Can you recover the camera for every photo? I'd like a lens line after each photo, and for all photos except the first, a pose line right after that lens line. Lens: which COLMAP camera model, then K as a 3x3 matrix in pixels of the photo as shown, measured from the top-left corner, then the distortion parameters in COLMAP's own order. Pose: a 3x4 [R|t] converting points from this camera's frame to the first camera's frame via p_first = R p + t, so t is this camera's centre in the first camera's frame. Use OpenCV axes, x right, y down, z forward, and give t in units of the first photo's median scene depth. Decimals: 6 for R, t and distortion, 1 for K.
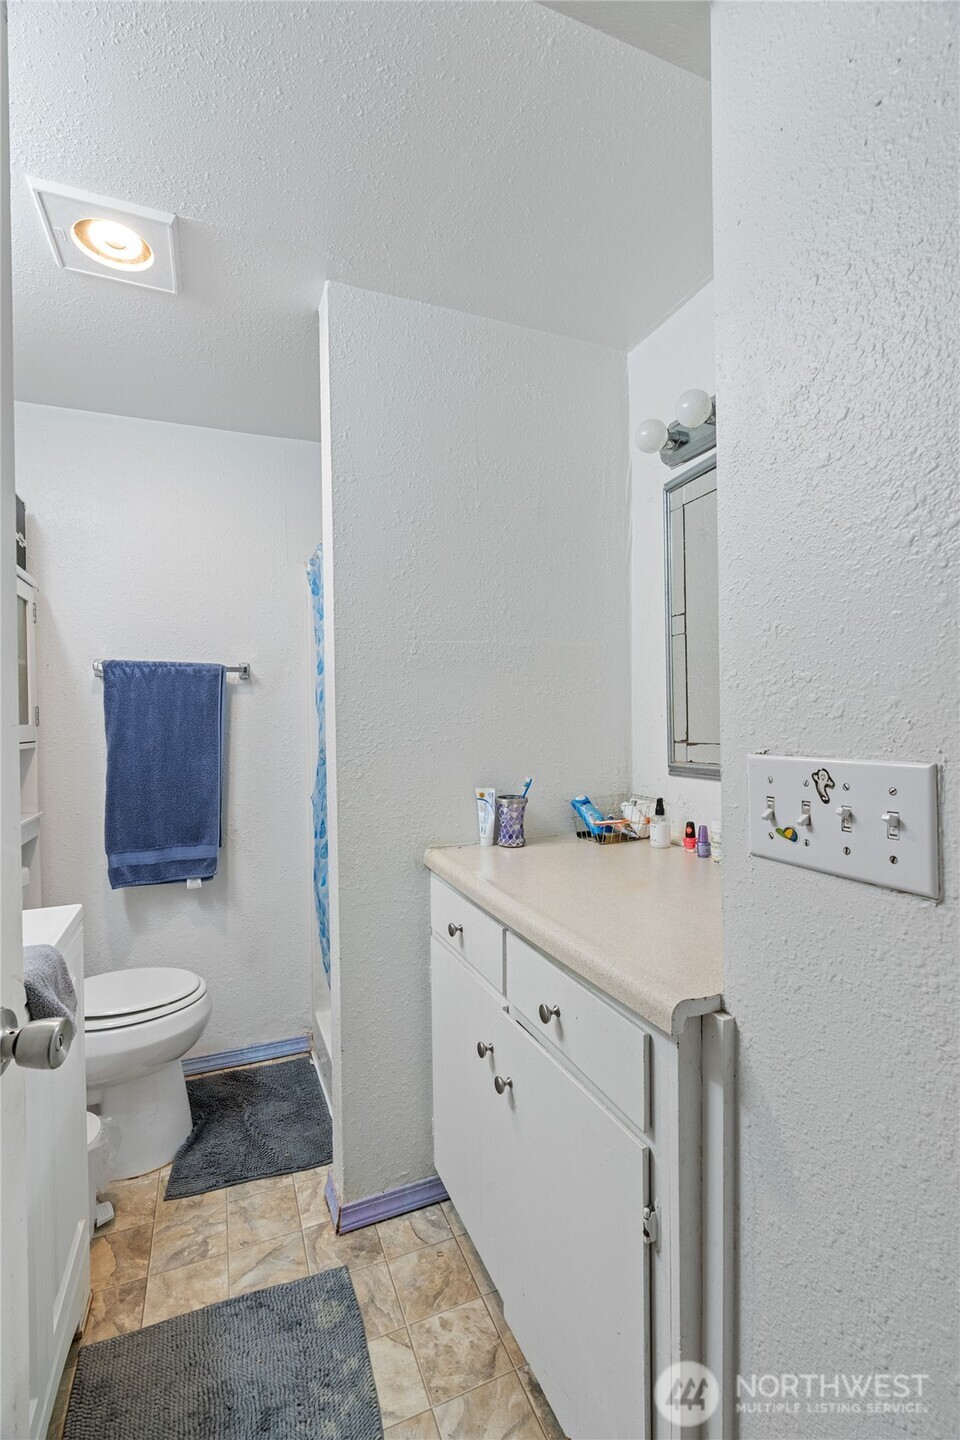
lens RADIAL K [[658.1, 0, 488.8], [0, 658.1, 721.0], [0, 0, 1]] dist [-0.004526, 0.000401]
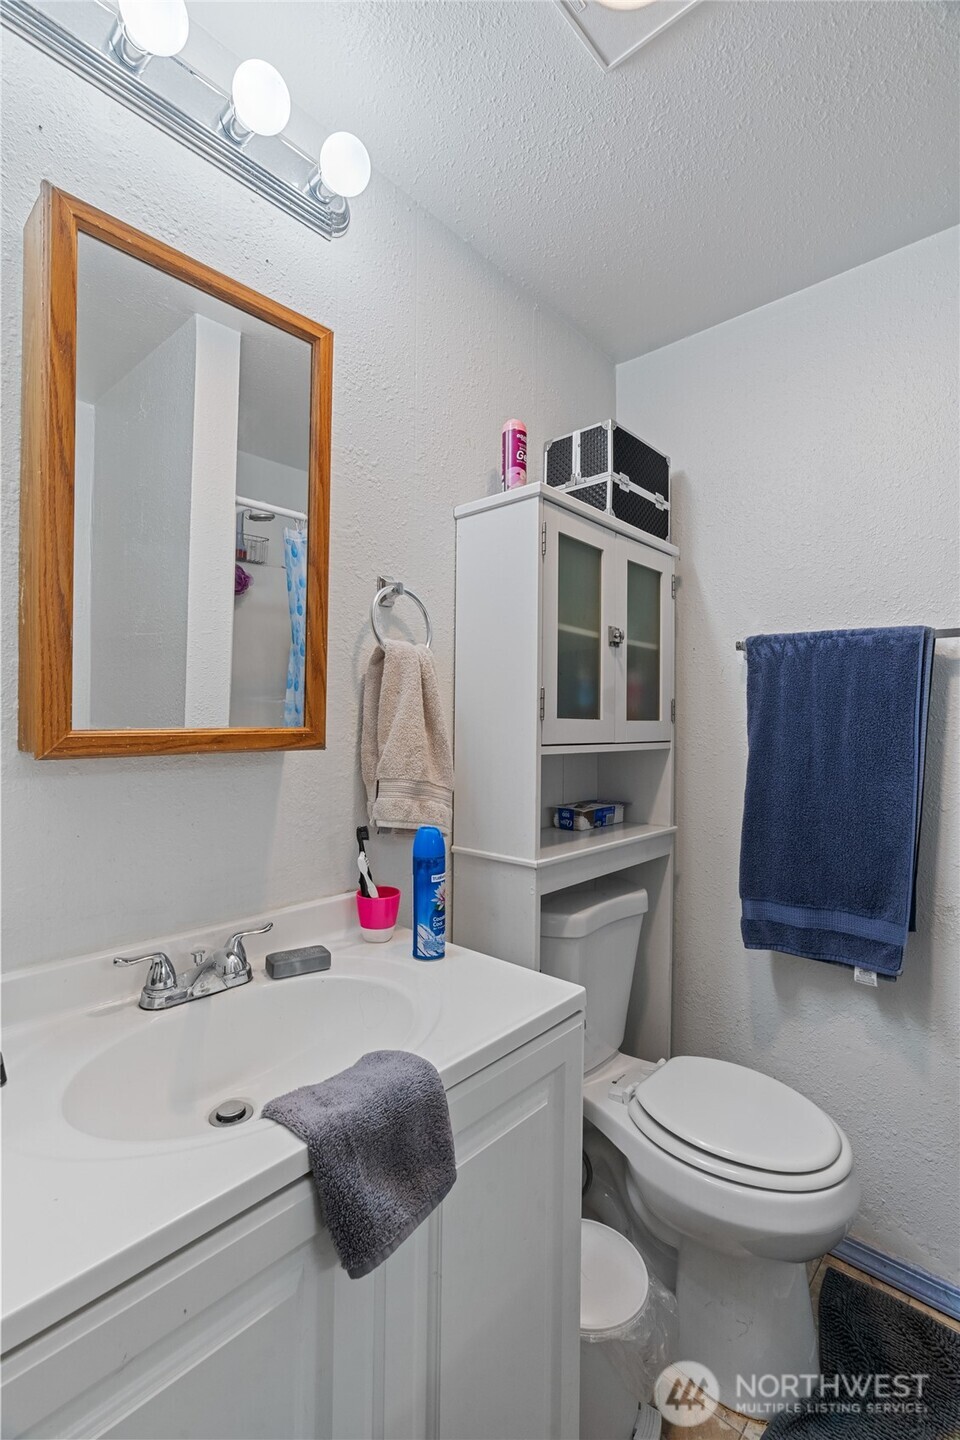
lens RADIAL K [[658.1, 0, 465.2], [0, 658.1, 719.6], [0, 0, 1]] dist [-0.004526, 0.000401]
pose [[0.415420, 0.018249, -0.909447, -0.038113], [-0.014889, 0.999801, 0.013261, -0.003097], [0.909508, 0.008032, 0.415609, 0.385942]]
